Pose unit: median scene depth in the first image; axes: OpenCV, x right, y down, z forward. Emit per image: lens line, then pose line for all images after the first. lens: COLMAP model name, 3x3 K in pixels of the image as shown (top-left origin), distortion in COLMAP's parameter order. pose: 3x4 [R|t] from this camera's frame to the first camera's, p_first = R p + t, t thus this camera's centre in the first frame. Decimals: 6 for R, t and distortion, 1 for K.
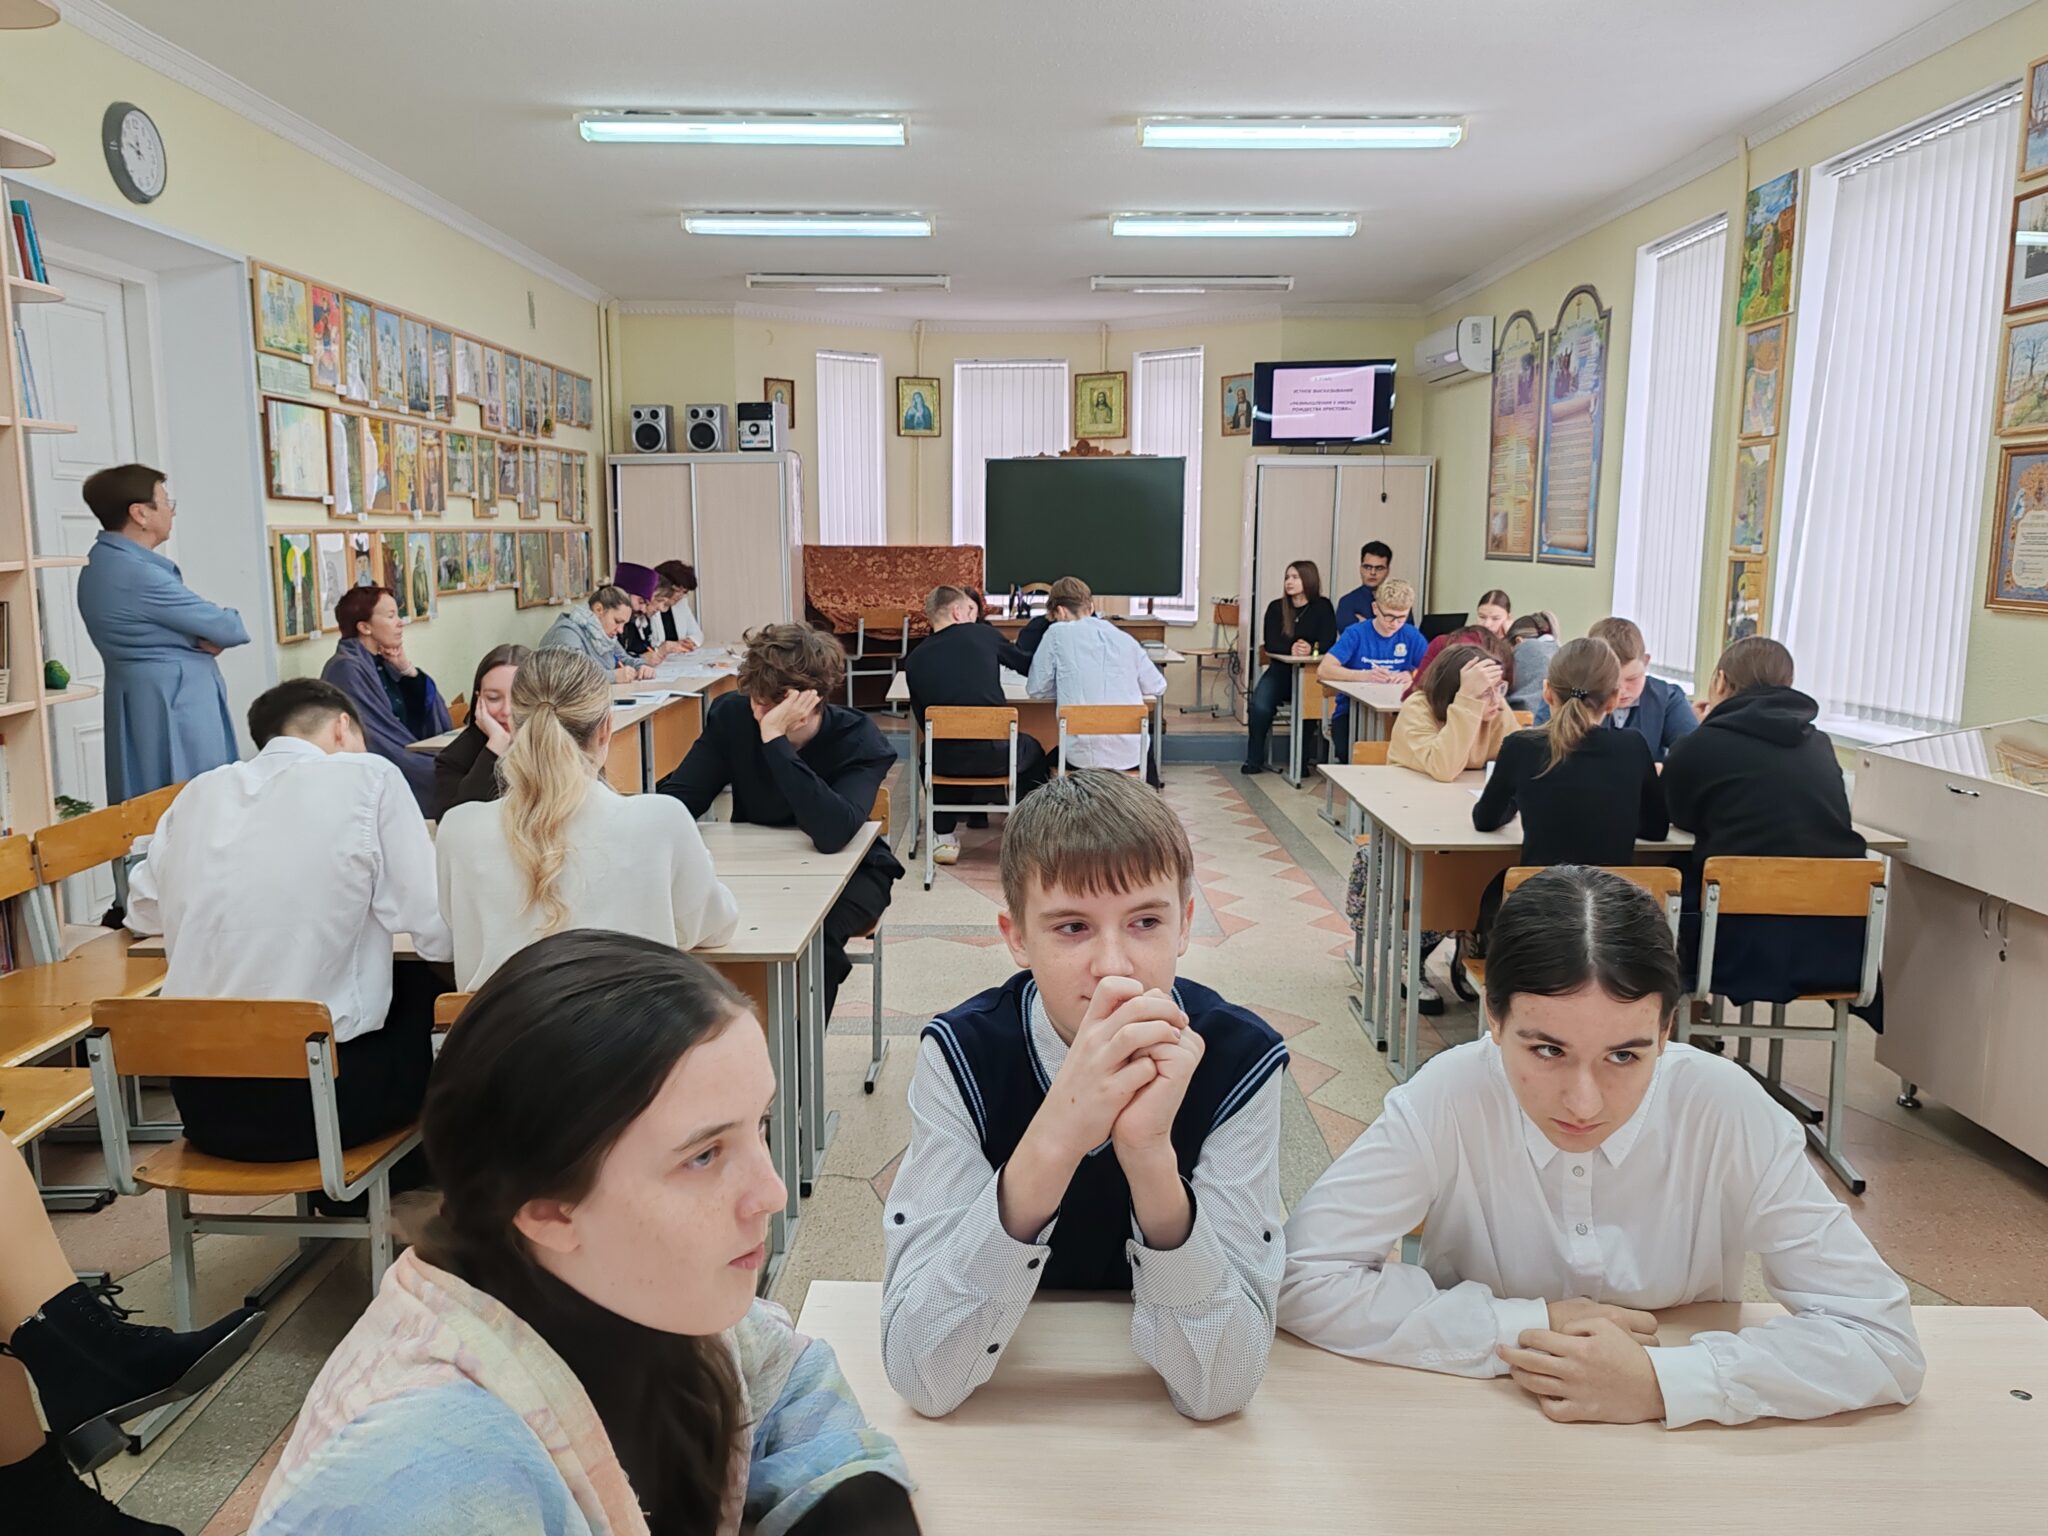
lens RADIAL K [[1584.1, 0, 1017.7], [0, 1584.1, 773.7], [0, 0, 1]] dist [0.041258, -0.038417]
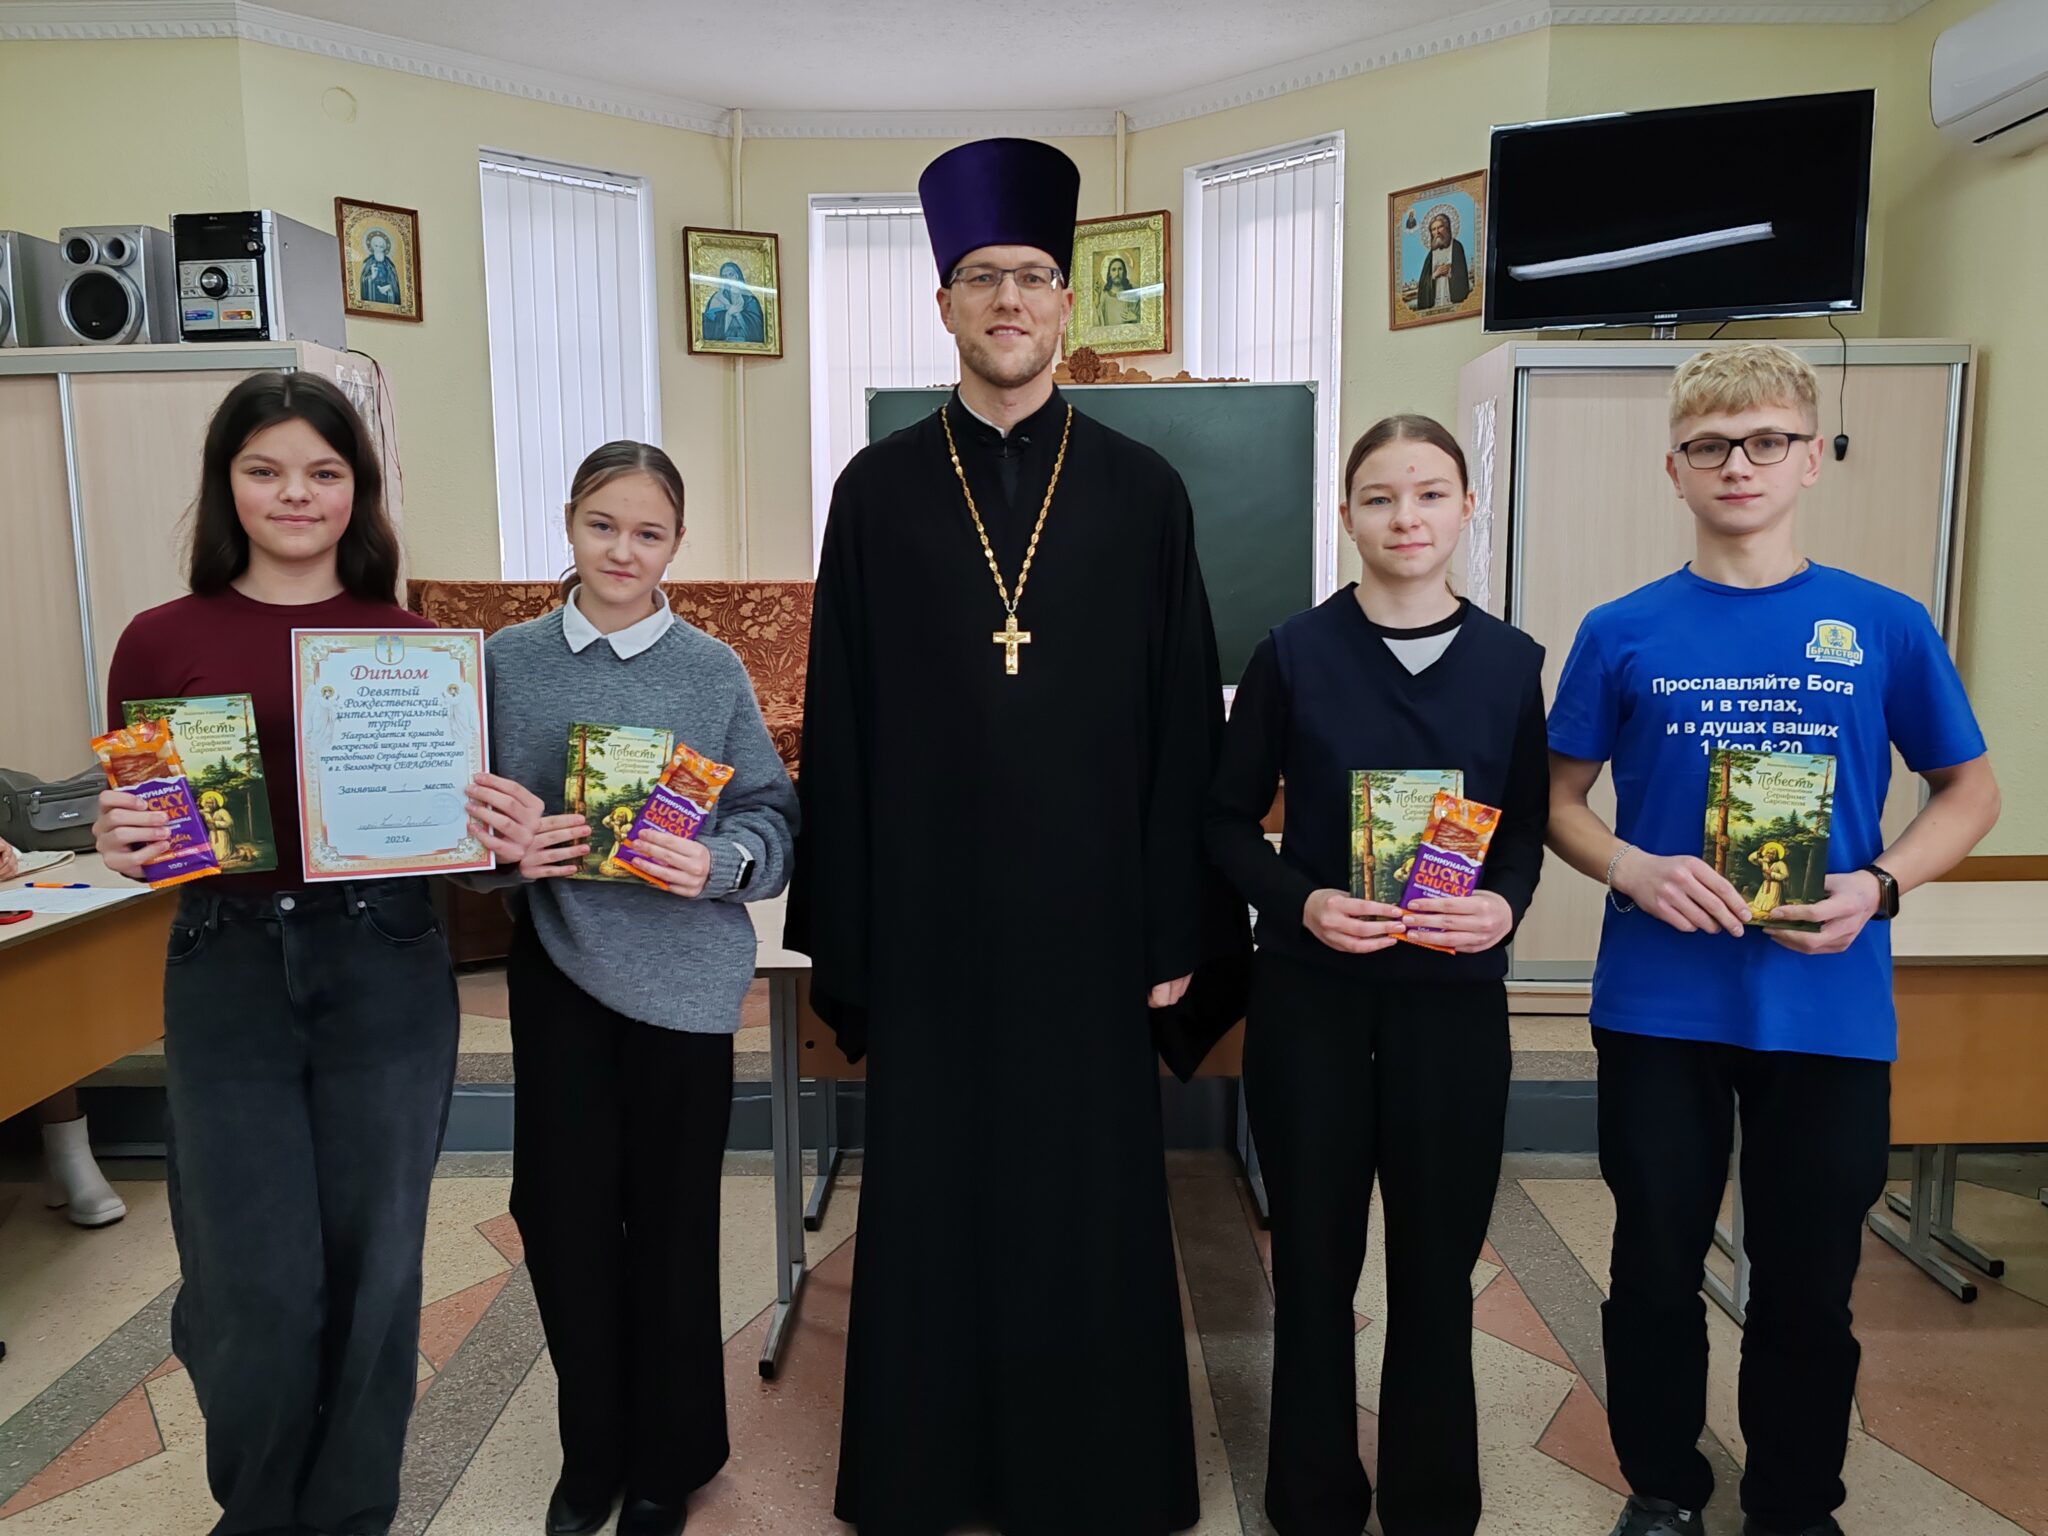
lens RADIAL K [[1584.1, 0, 1028.7], [0, 1584.1, 747.7], [0, 0, 1]] dist [0.041258, -0.038417]
pose [[0.999941, -0.010899, -0.000218, 0.025645], [0.010879, 0.998941, -0.044694, -0.075333], [0.000705, 0.044689, 0.999001, 0.547200]]
